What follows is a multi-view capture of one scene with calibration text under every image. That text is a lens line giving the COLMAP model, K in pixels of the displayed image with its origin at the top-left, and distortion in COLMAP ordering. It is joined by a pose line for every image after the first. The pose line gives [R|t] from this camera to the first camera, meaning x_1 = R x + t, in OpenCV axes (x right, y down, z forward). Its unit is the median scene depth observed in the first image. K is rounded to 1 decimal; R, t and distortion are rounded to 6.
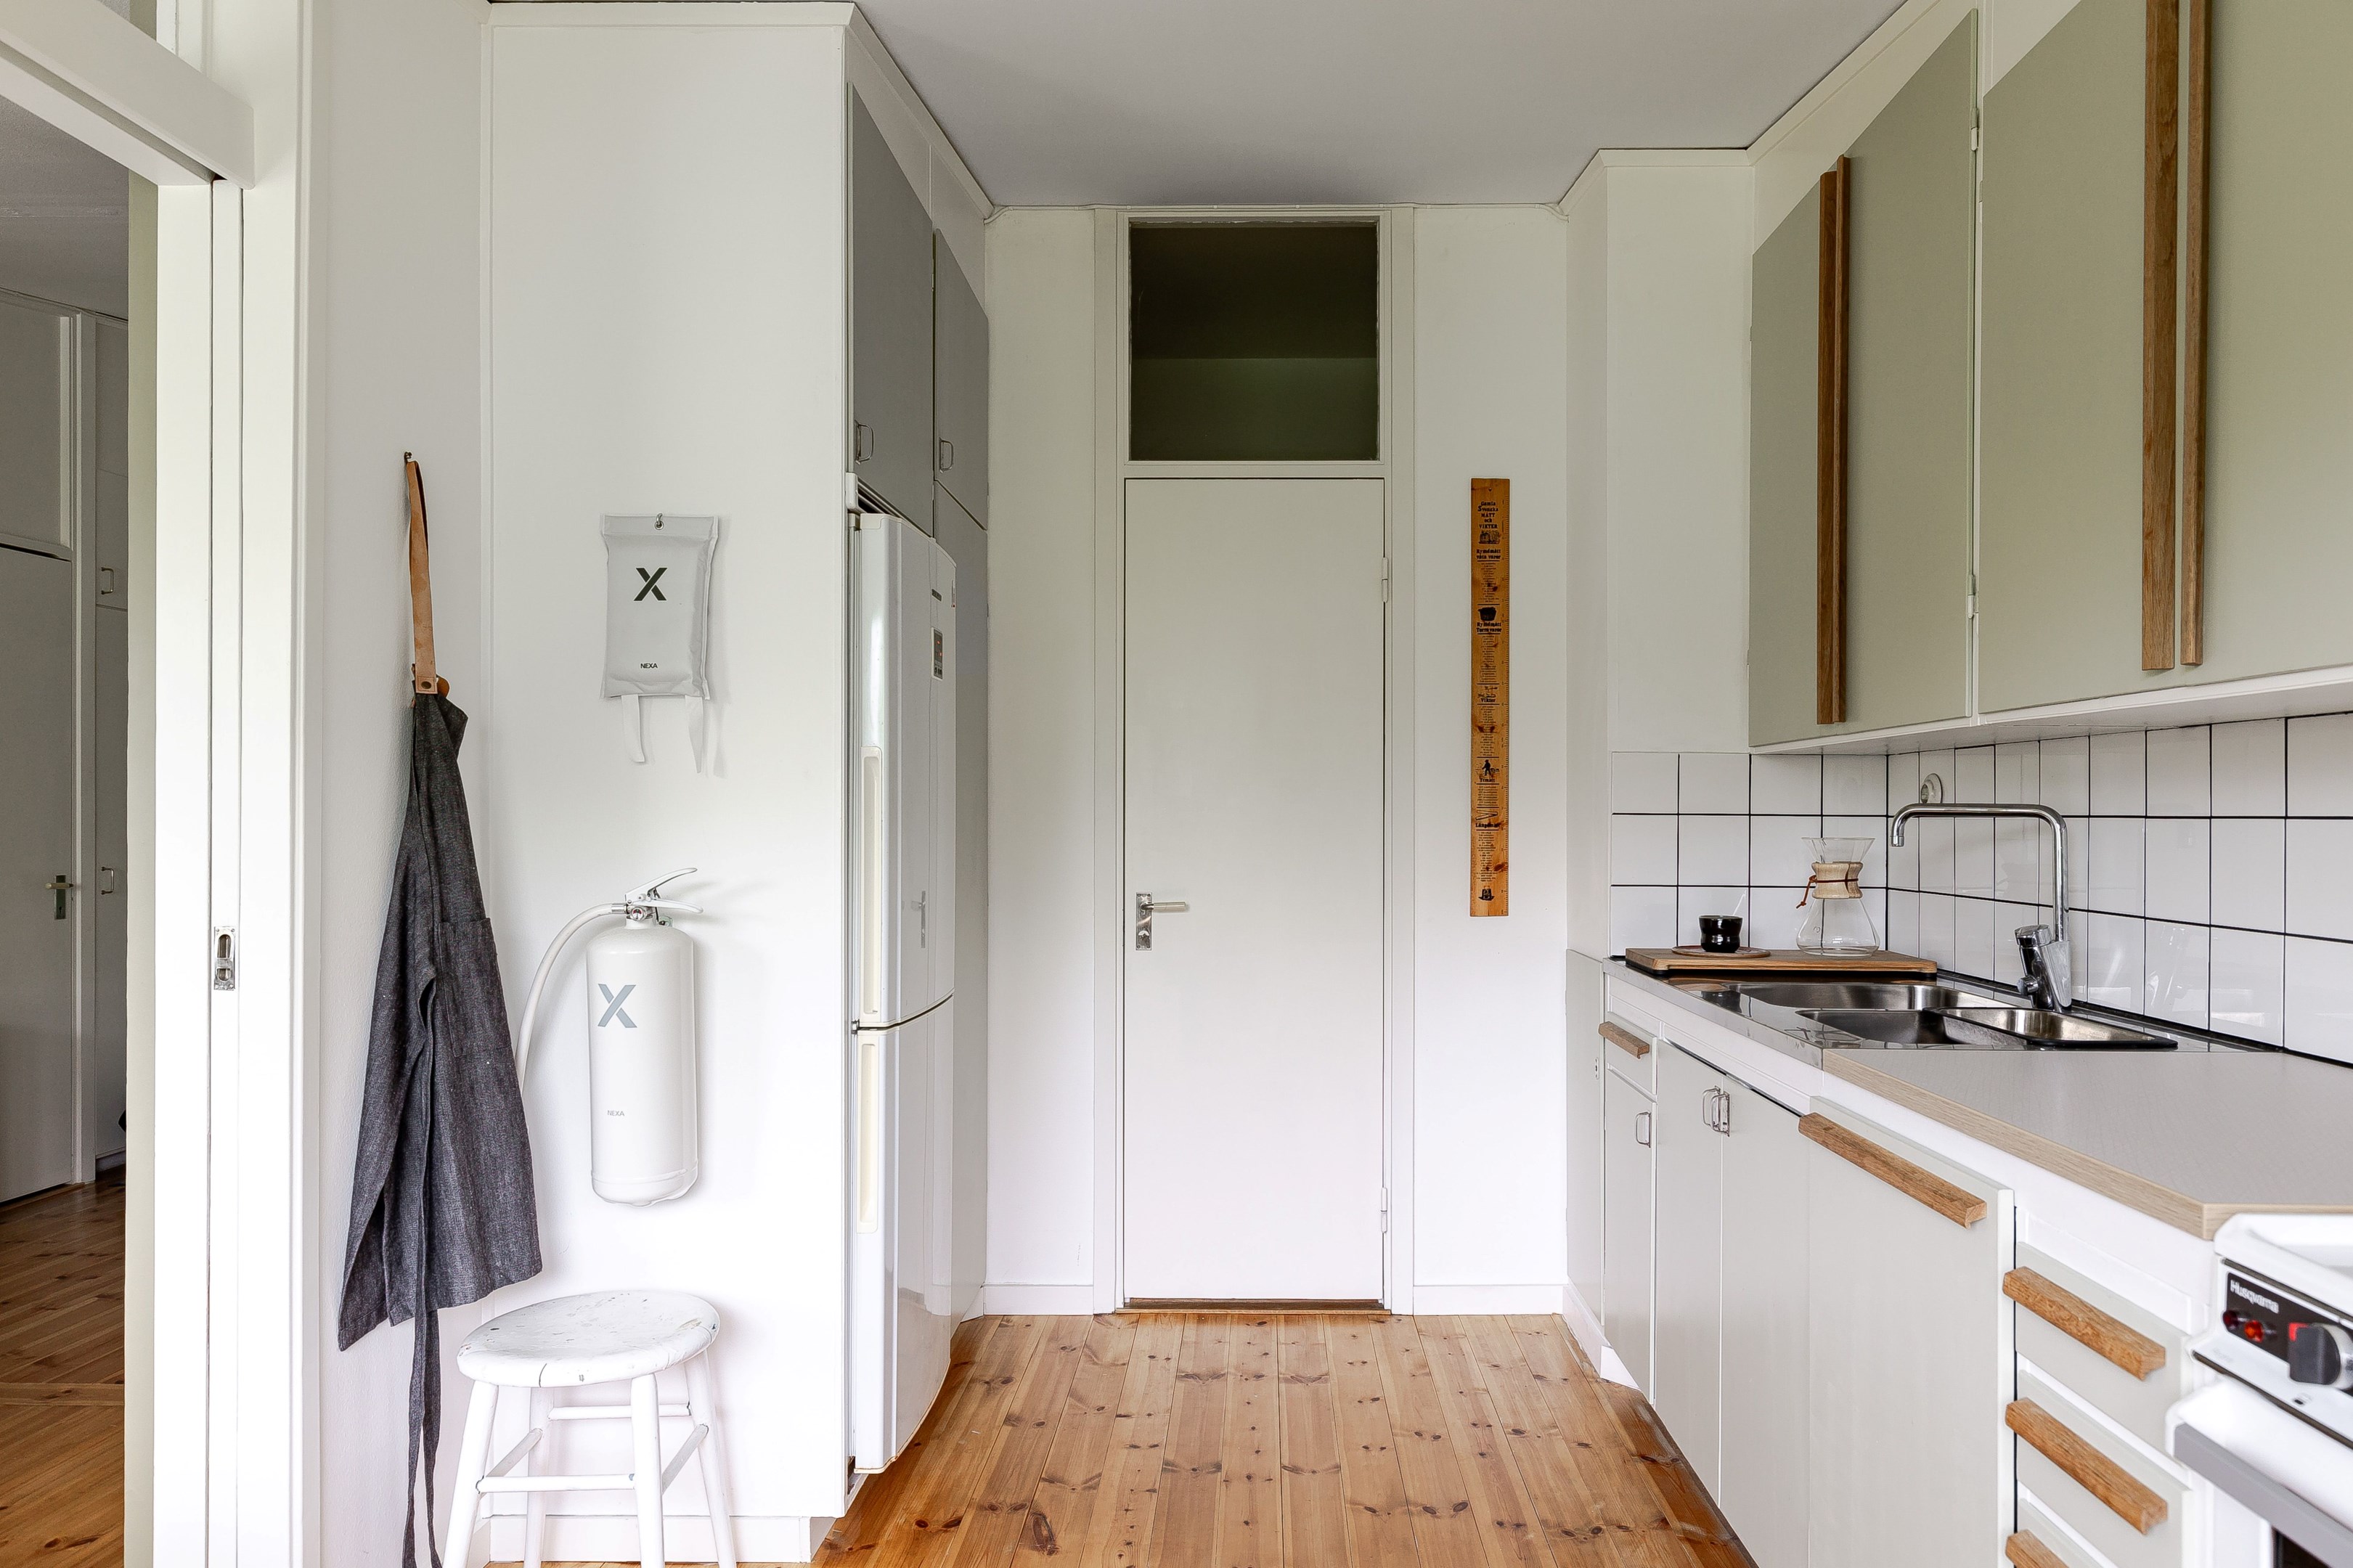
lens RADIAL K [[1507.2, 0, 1180.1], [0, 1507.2, 797.3], [0, 0, 1]] dist [-0.003057, -0.000427]
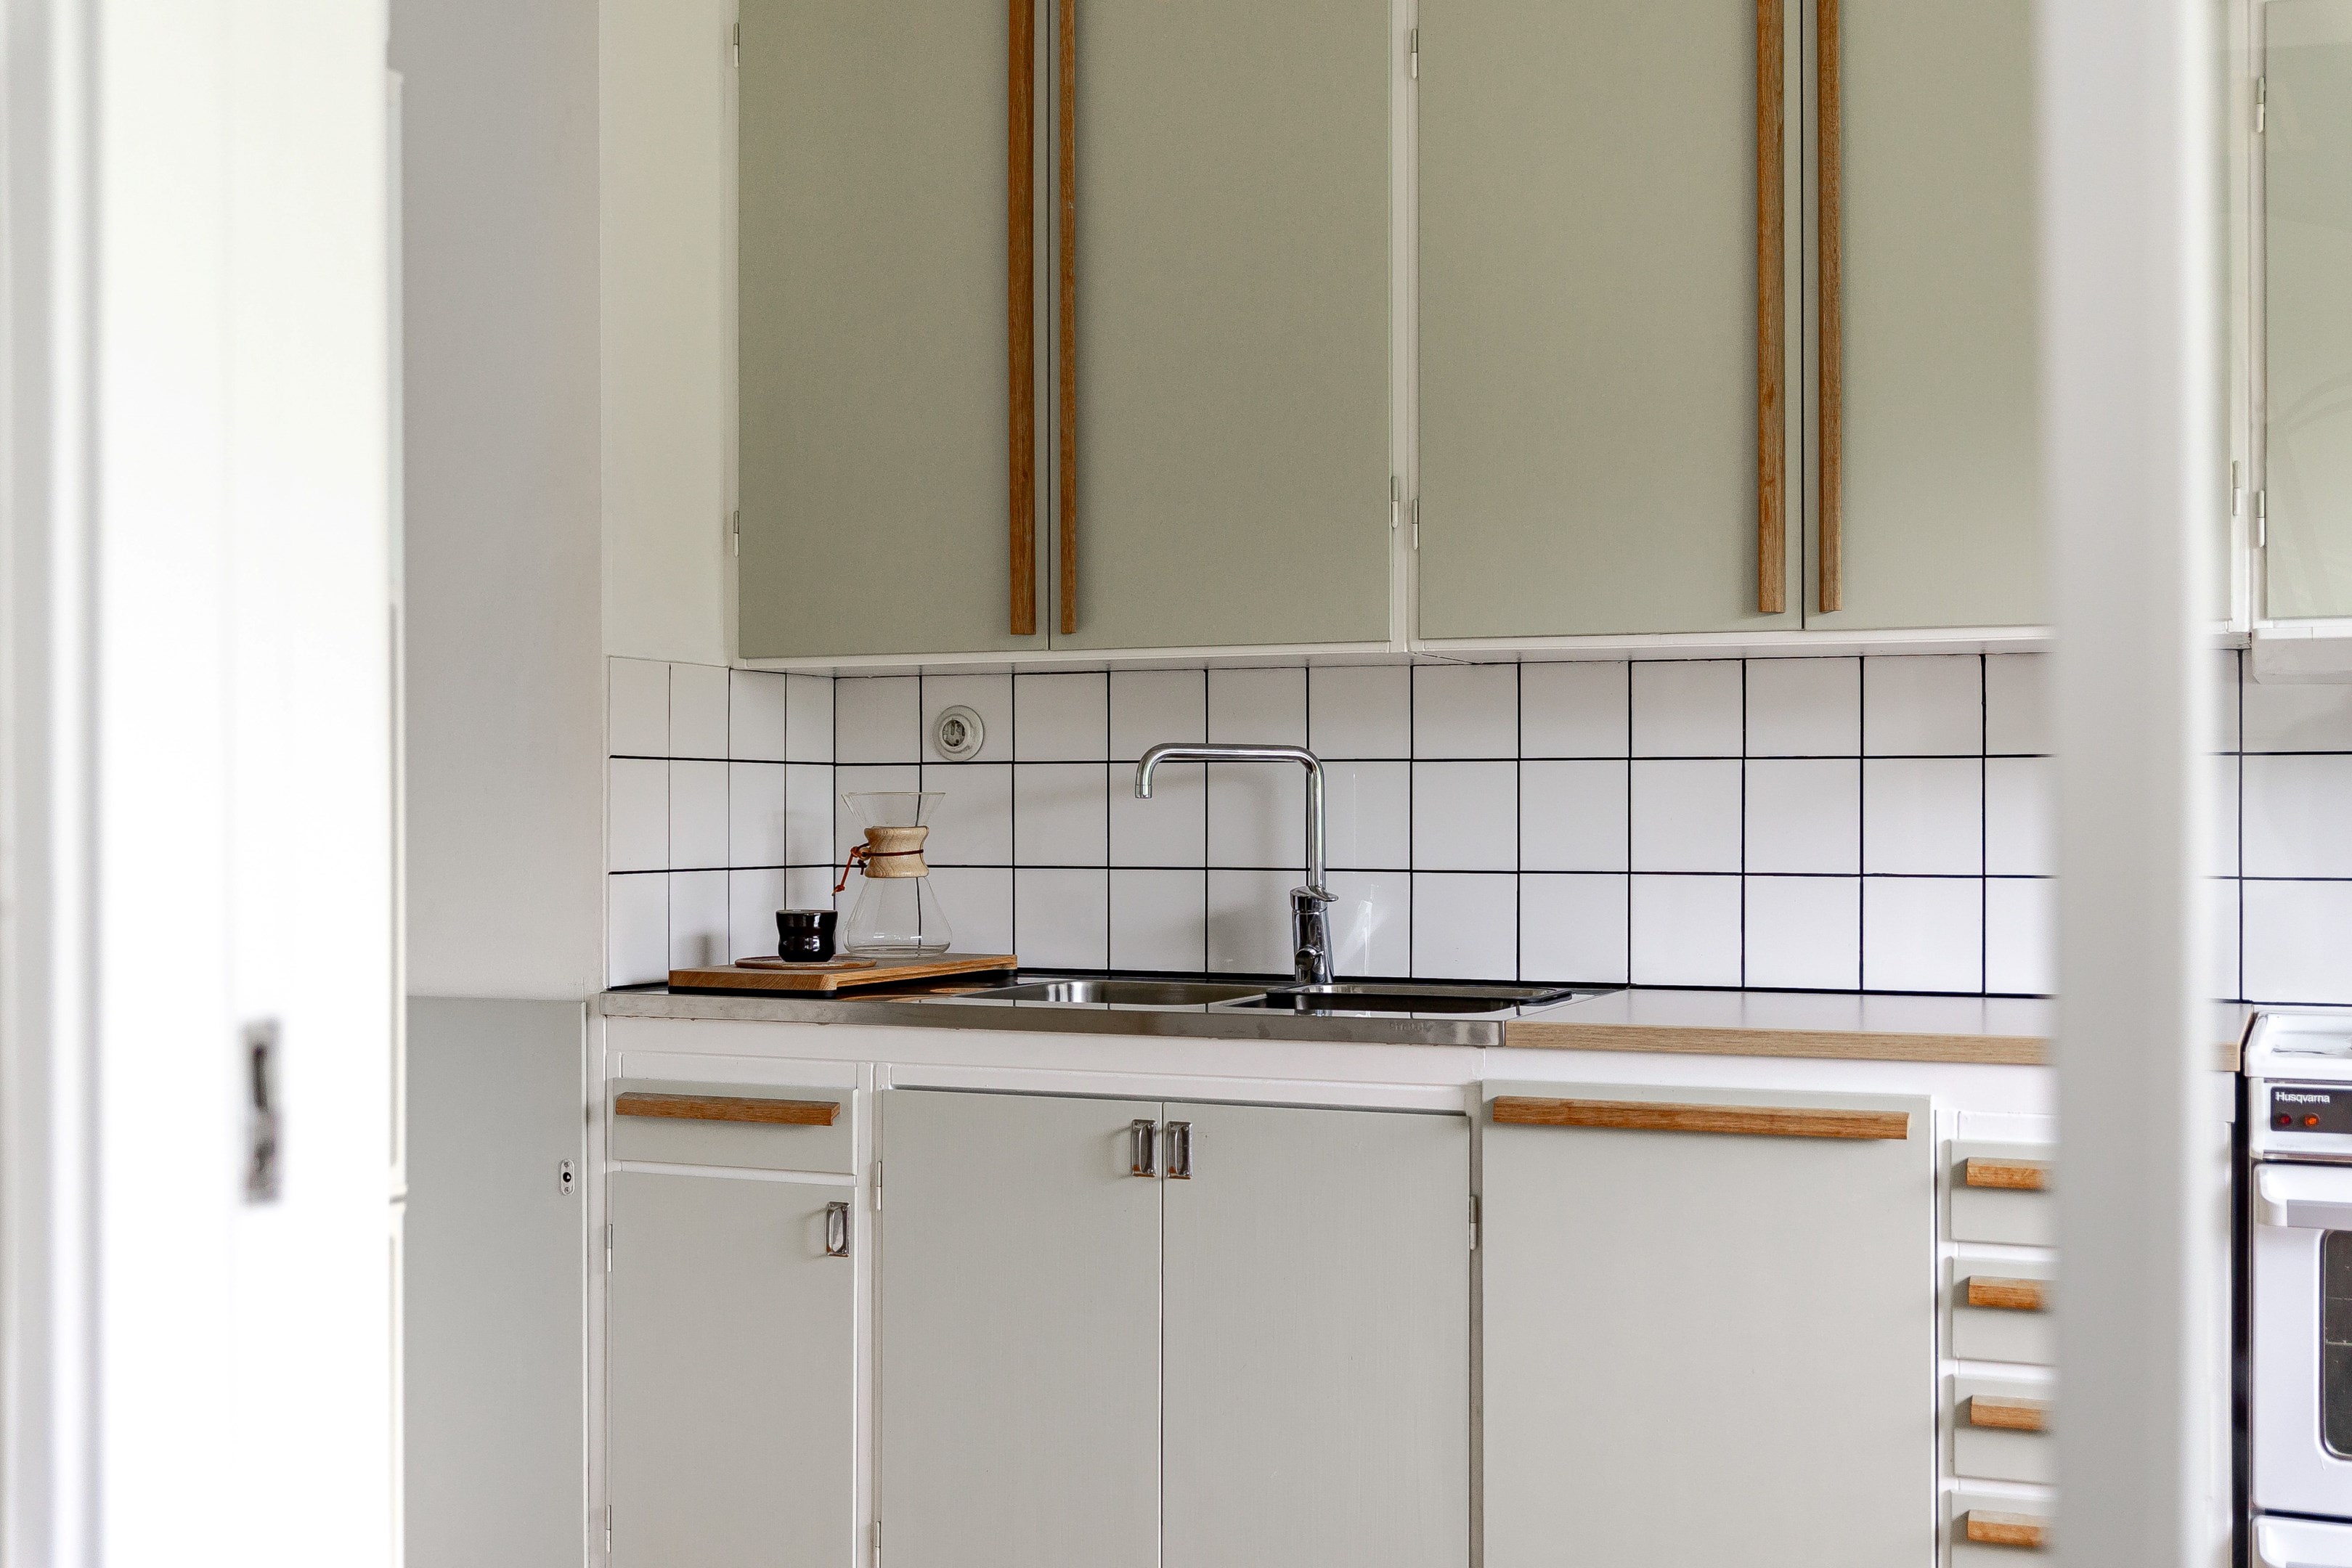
lens RADIAL K [[2854.9, 0, 1176.2], [0, 2854.9, 784.7], [0, 0, 1]] dist [-0.023761, 0.000000]
pose [[0.358924, 0.002353, 0.933364, -0.845718], [-0.005088, 0.999987, -0.000565, 0.025962], [-0.933353, -0.004546, 0.358932, 0.435735]]
